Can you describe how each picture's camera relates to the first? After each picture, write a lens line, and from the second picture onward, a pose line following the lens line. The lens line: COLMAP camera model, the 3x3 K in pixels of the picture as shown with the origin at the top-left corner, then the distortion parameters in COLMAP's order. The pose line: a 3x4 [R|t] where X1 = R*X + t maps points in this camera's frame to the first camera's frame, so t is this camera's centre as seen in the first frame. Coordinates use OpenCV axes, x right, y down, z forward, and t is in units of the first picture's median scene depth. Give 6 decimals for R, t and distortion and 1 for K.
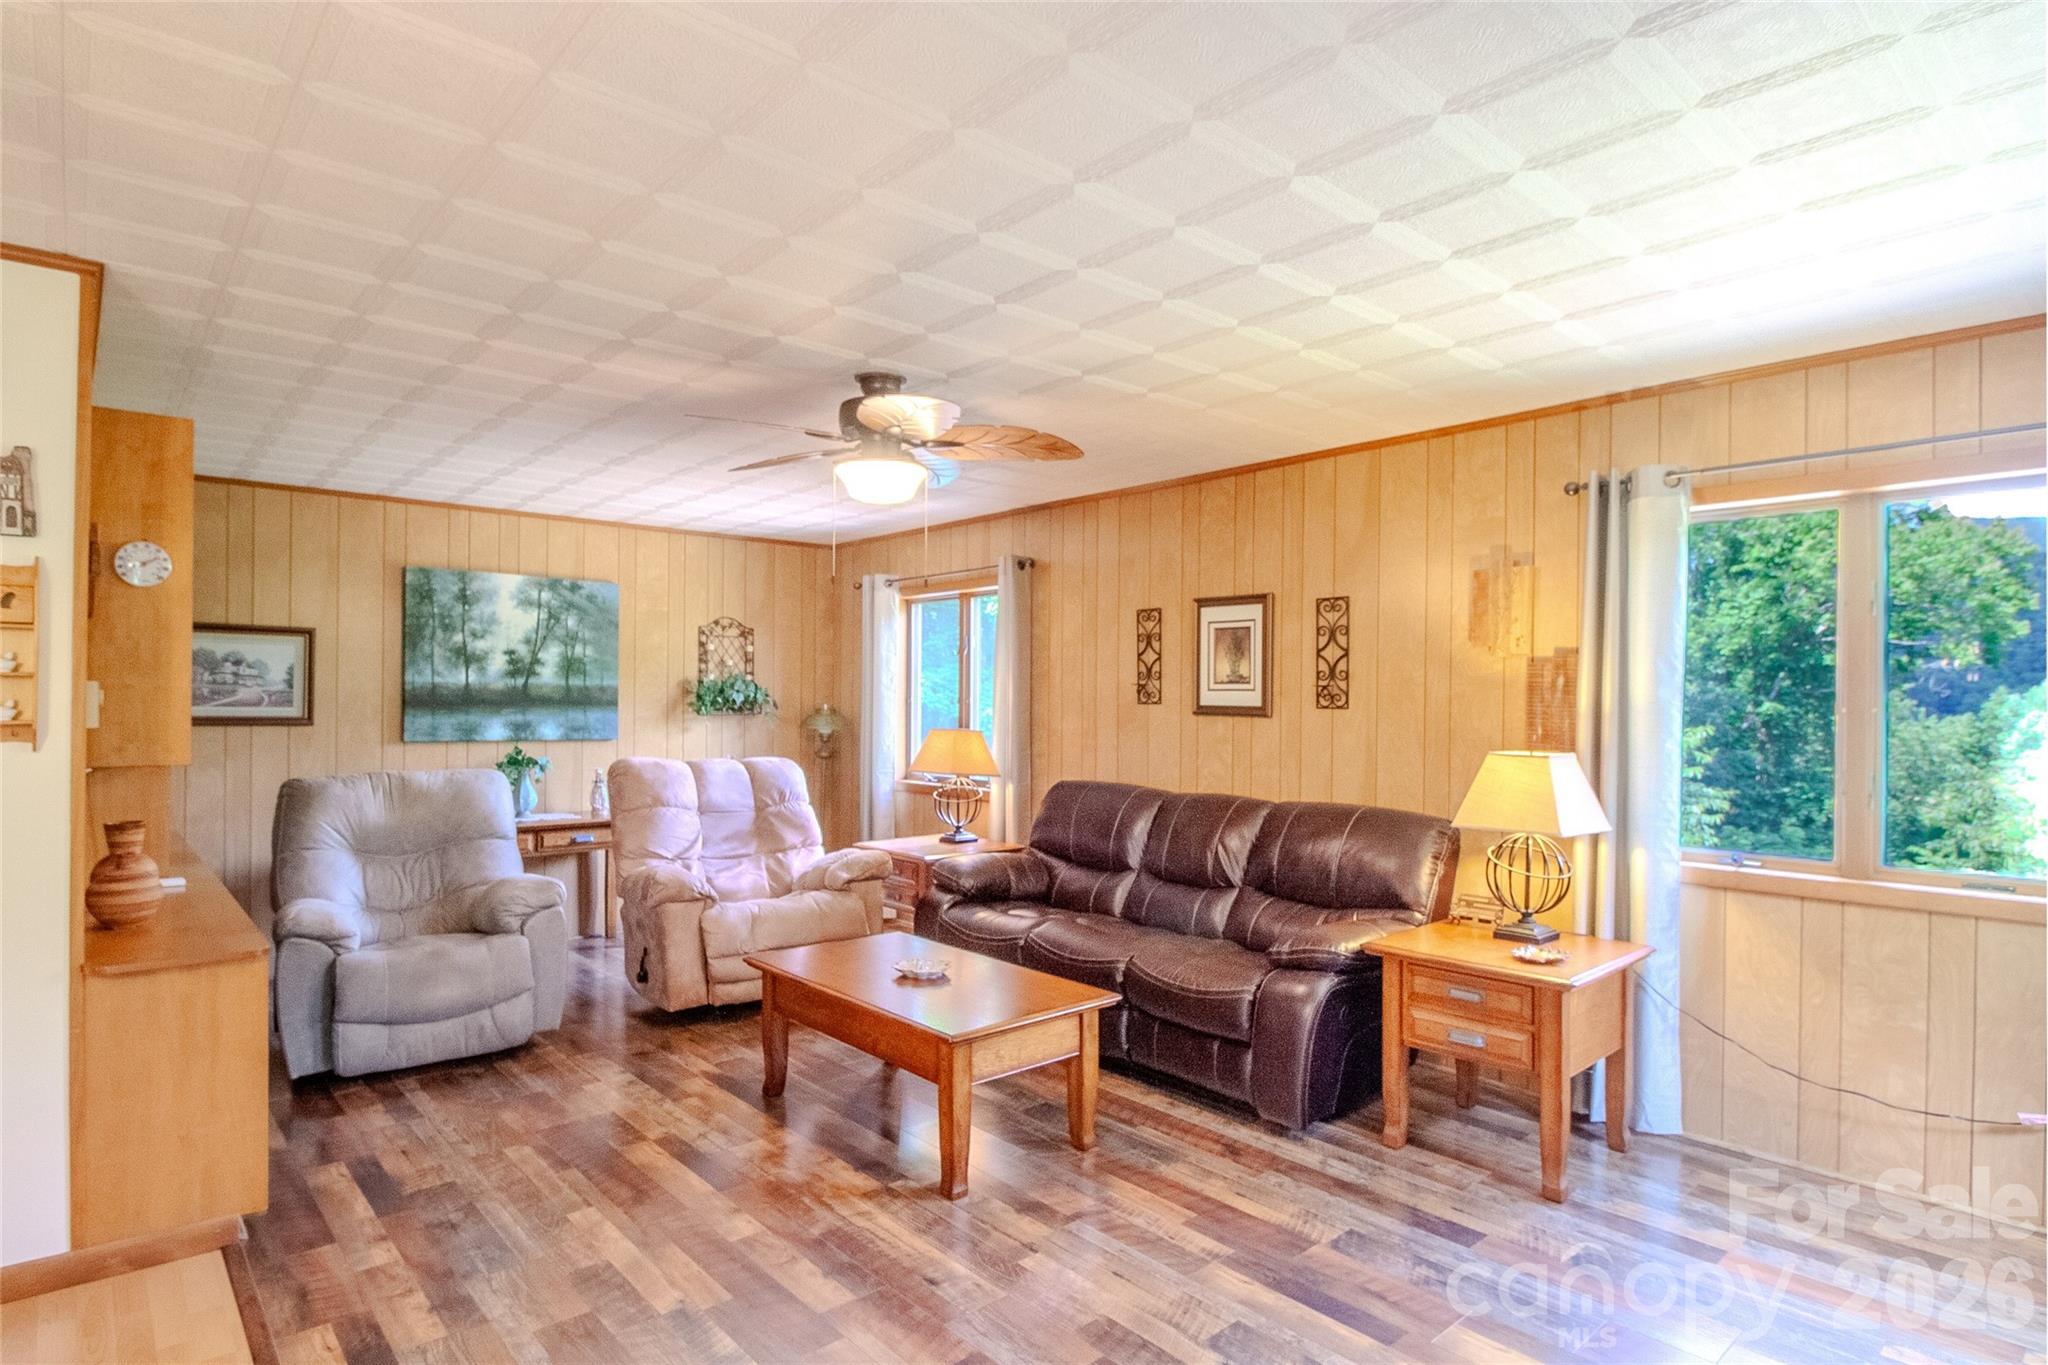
lens RADIAL K [[1090.0, 0, 1030.9], [0, 1090.0, 701.5], [0, 0, 1]] dist [0.008680, -0.016238]
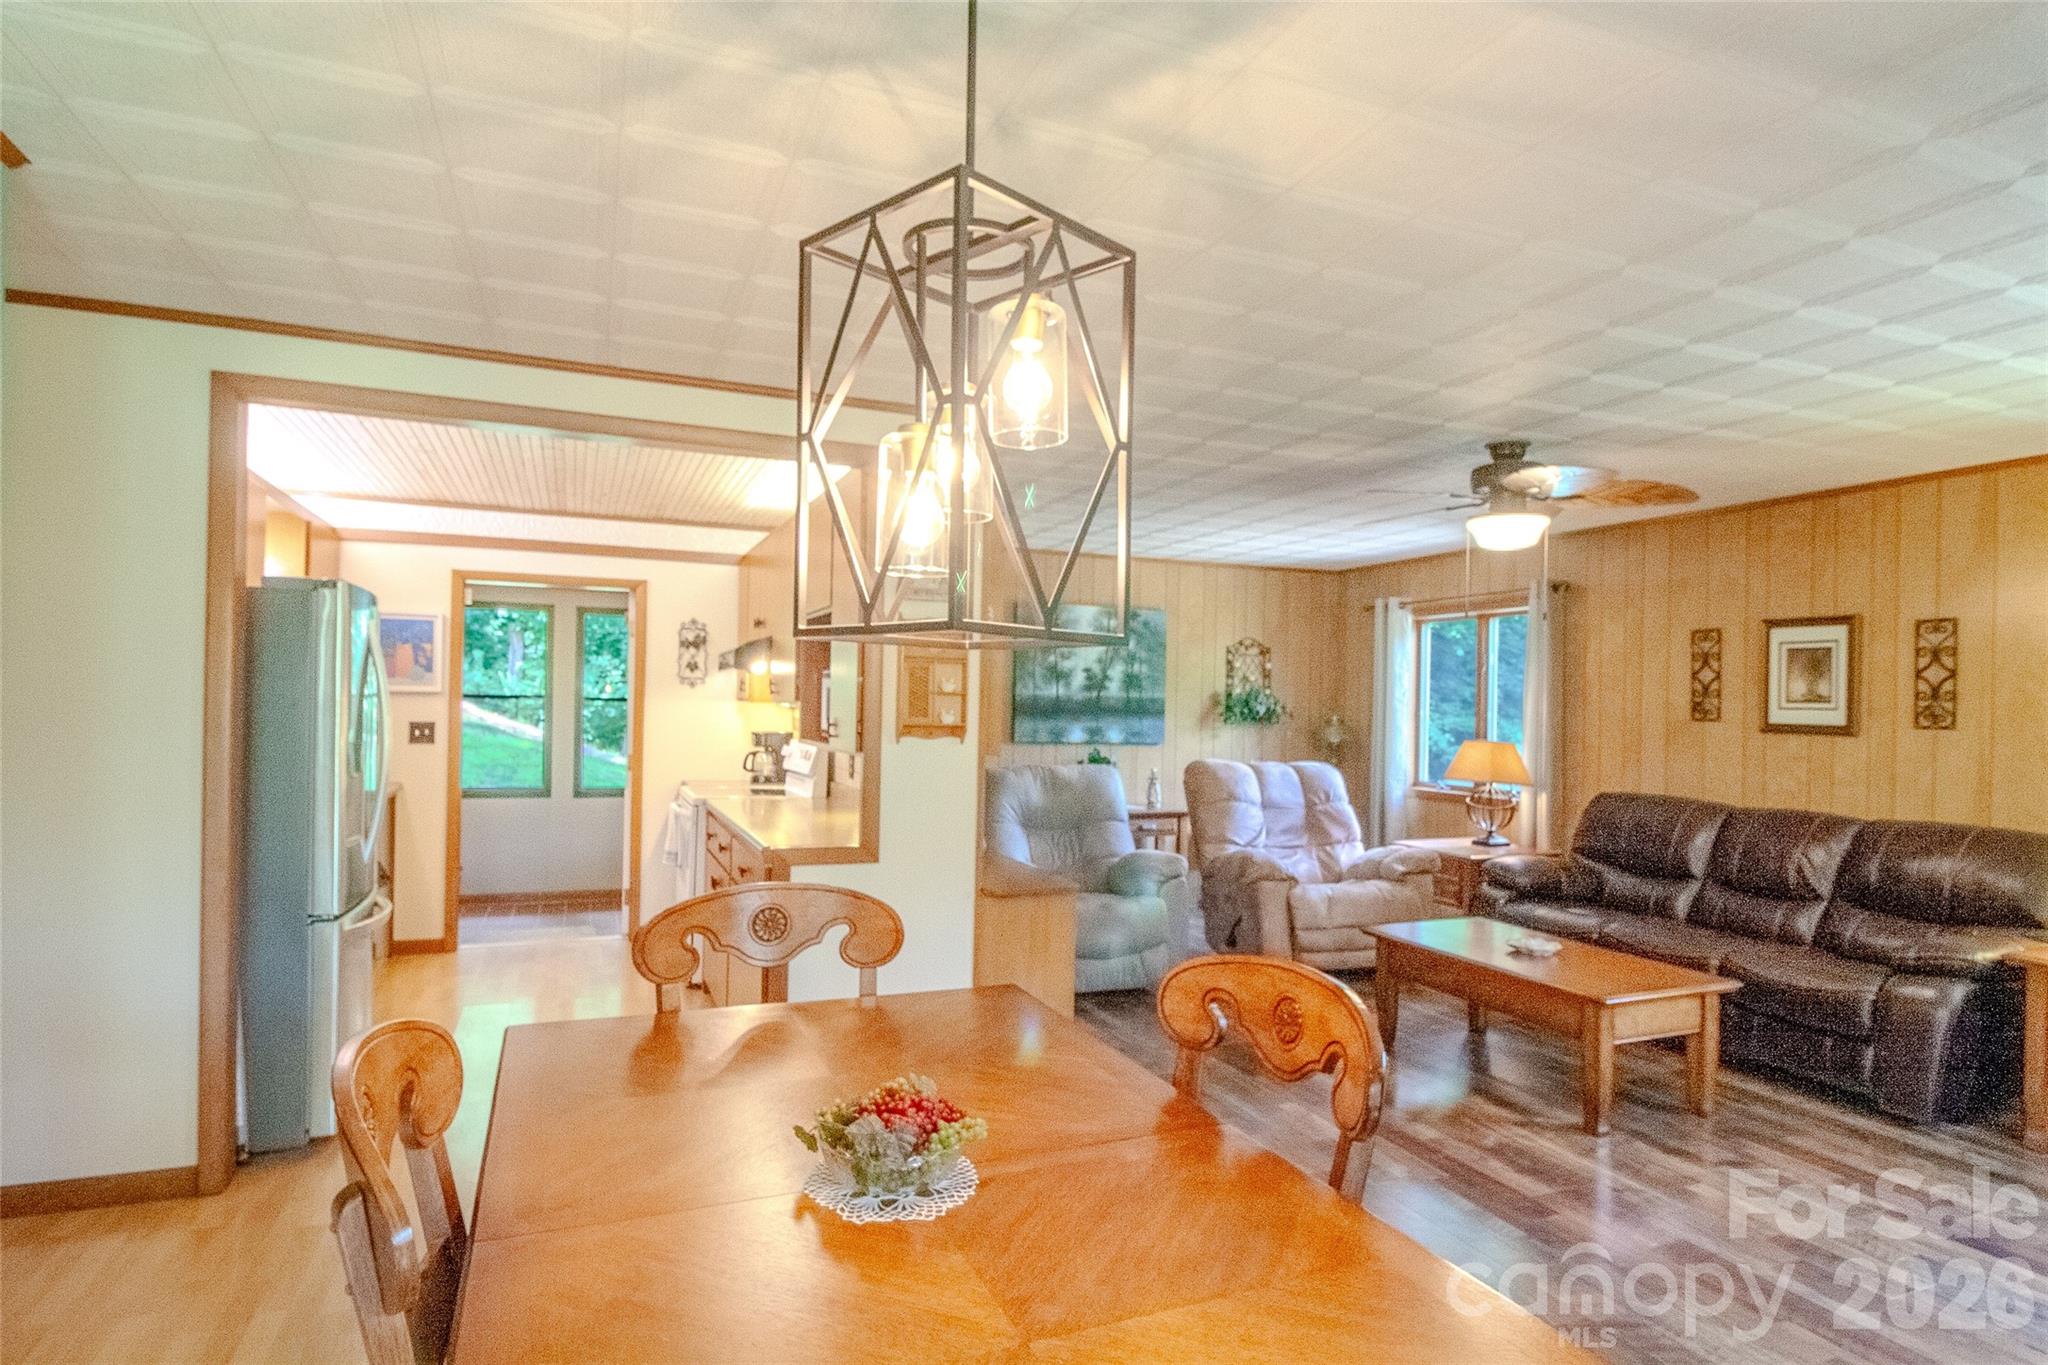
lens RADIAL K [[1091.7, 0, 1031.1], [0, 1091.7, 702.3], [0, 0, 1]] dist [0.008640, -0.017089]
pose [[0.944548, 0.009621, -0.328233, -0.163669], [-0.011948, 0.999916, -0.005073, -0.002639], [0.328156, 0.008714, 0.944583, -0.202950]]
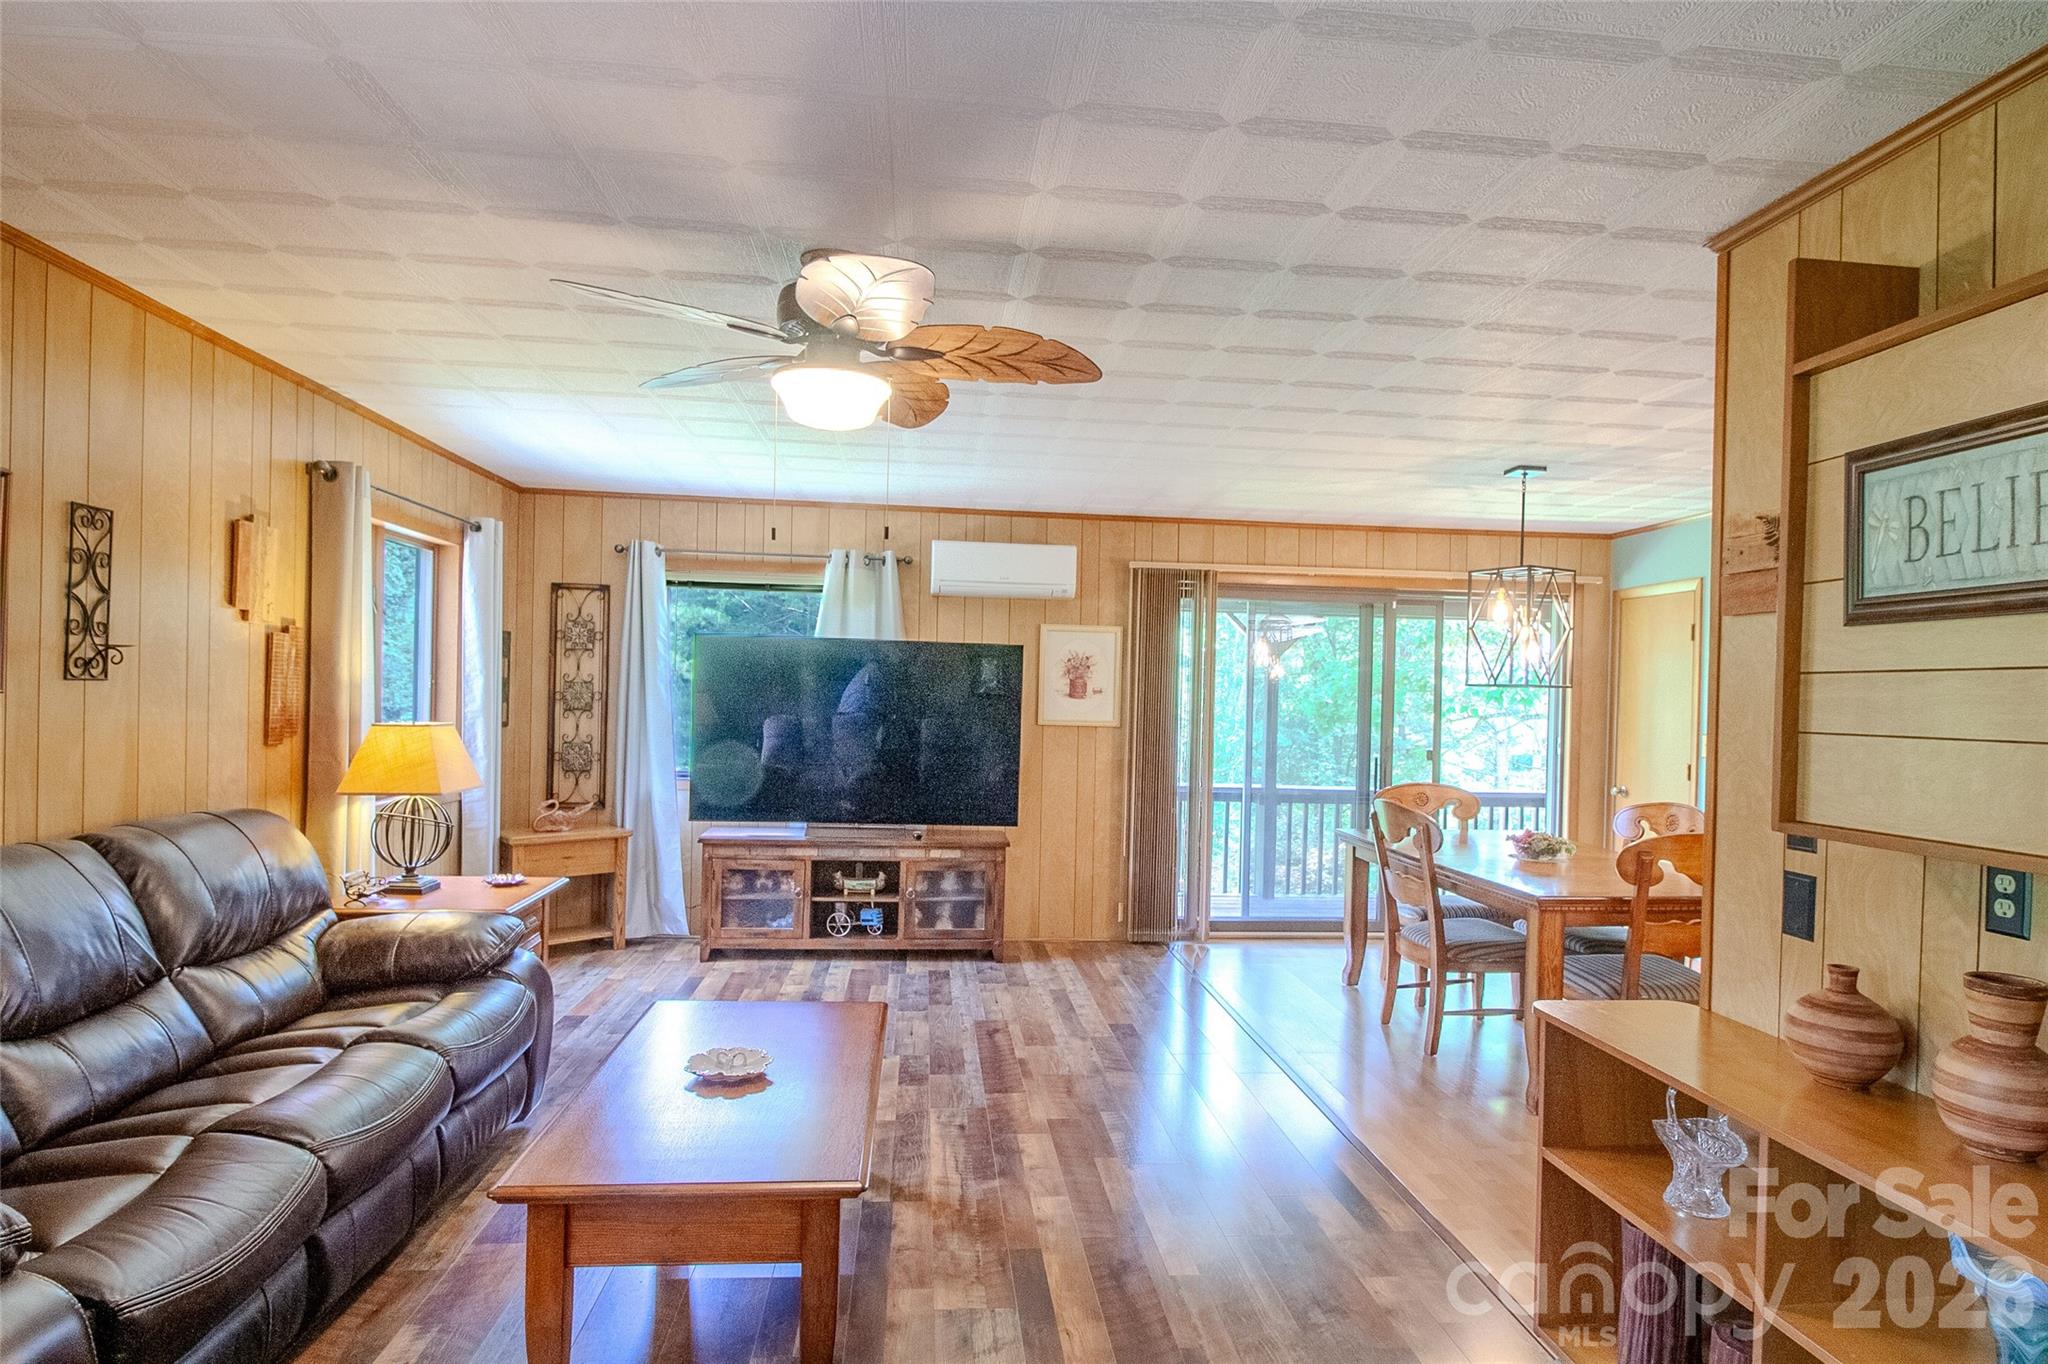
lens RADIAL K [[1090.0, 0, 1030.9], [0, 1090.0, 701.0], [0, 0, 1]] dist [0.008680, -0.016238]
pose [[-0.808055, -0.032651, 0.588201, -0.484672], [-0.030443, 0.999443, 0.013657, -0.005959], [-0.588320, -0.006871, -0.808599, 1.061251]]
